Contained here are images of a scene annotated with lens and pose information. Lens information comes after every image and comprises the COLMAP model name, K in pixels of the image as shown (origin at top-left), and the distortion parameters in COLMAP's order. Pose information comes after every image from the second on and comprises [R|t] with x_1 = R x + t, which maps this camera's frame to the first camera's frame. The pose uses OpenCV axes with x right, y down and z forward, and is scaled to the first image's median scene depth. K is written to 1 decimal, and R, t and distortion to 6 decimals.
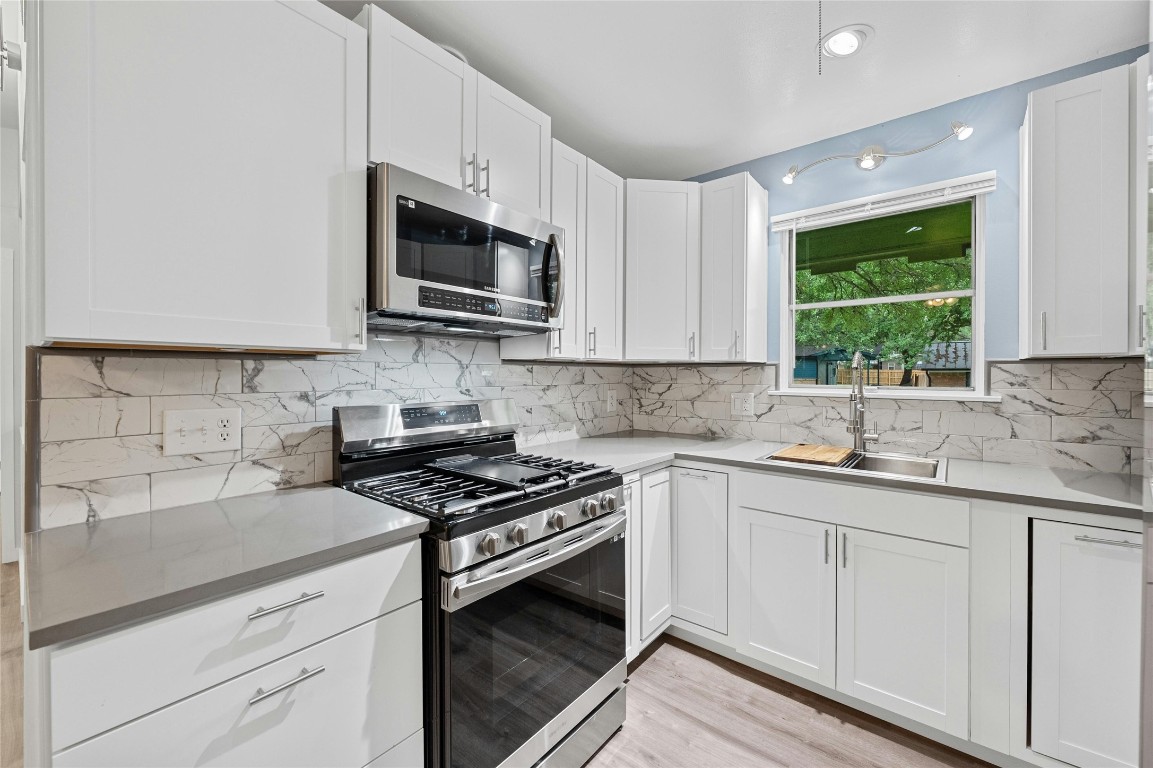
lens RADIAL K [[460.6, 0, 577.8], [0, 460.6, 374.4], [0, 0, 1]] dist [0.001376, 0.000069]
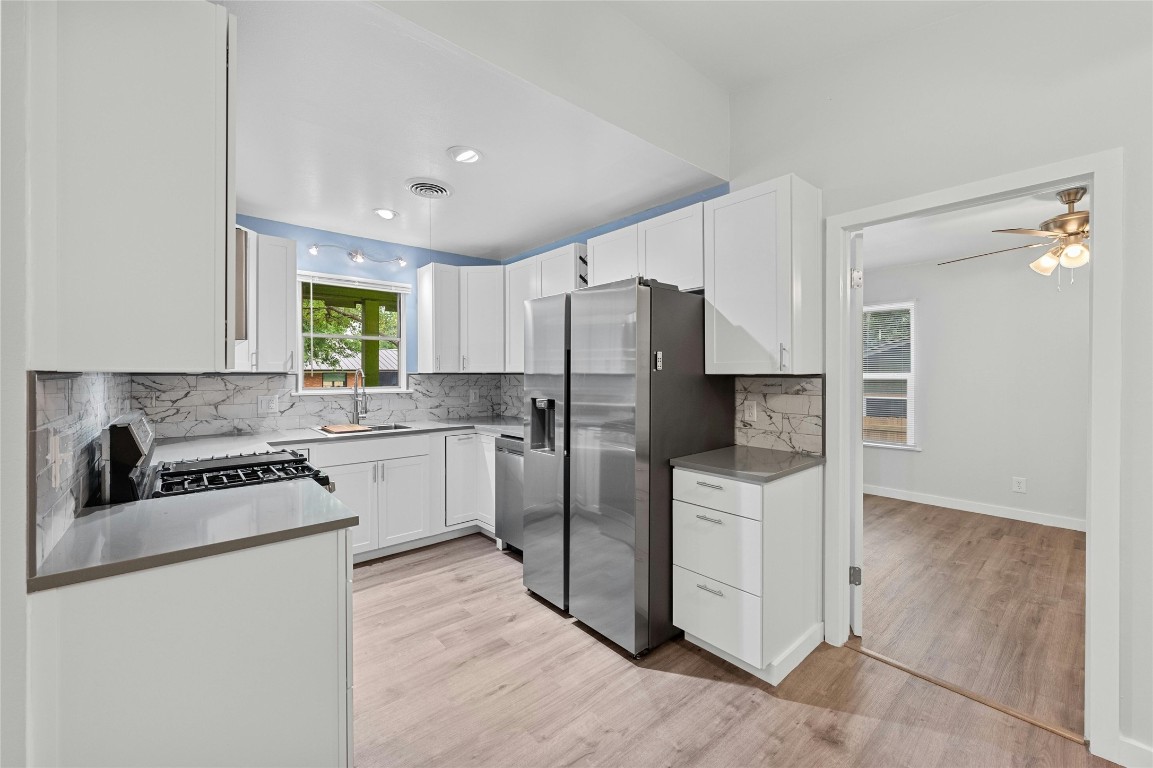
lens RADIAL K [[460.6, 0, 577.8], [0, 460.6, 374.4], [0, 0, 1]] dist [0.001376, 0.000069]
pose [[0.172093, -0.003741, 0.985074, -1.027408], [0.001304, 0.999993, 0.003570, -0.030745], [-0.985080, 0.000670, 0.172097, -0.116990]]
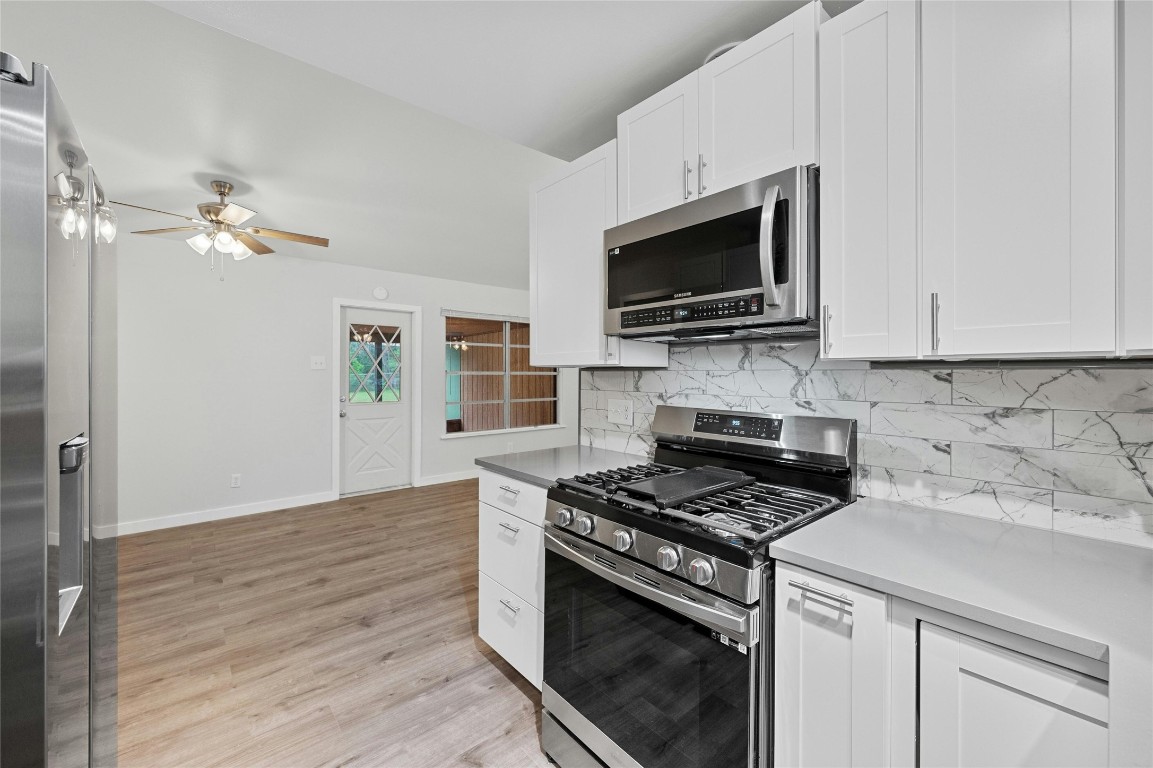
lens RADIAL K [[460.6, 0, 577.8], [0, 460.6, 374.4], [0, 0, 1]] dist [0.001376, 0.000069]
pose [[-0.174457, 0.002497, -0.984662, 0.639727], [-0.000802, 0.999996, 0.002678, -0.017275], [0.984664, 0.001257, -0.174454, 0.765321]]
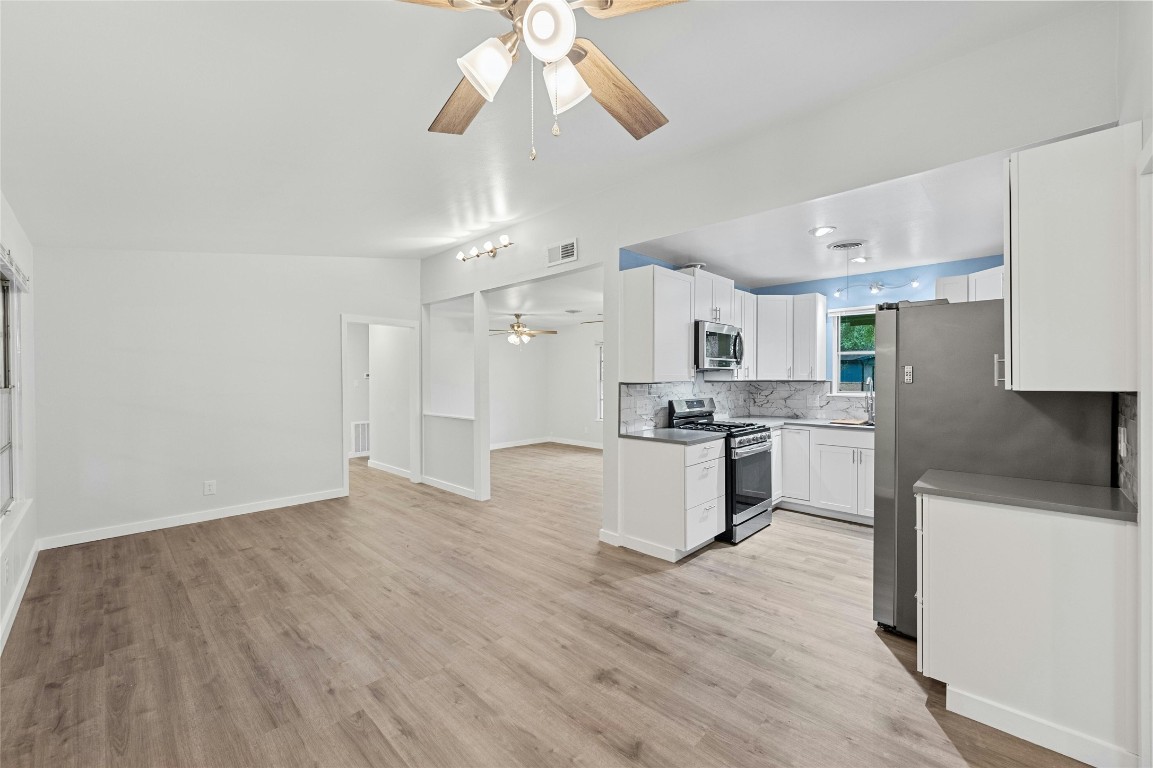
lens RADIAL K [[457.3, 0, 577.3], [0, 457.3, 379.8], [0, 0, 1]] dist [-0.000050, -0.000032]
pose [[0.996649, -0.002900, -0.081748, -0.663085], [0.003377, 0.999978, 0.005698, -0.055884], [0.081730, -0.005955, 0.996637, -1.411886]]
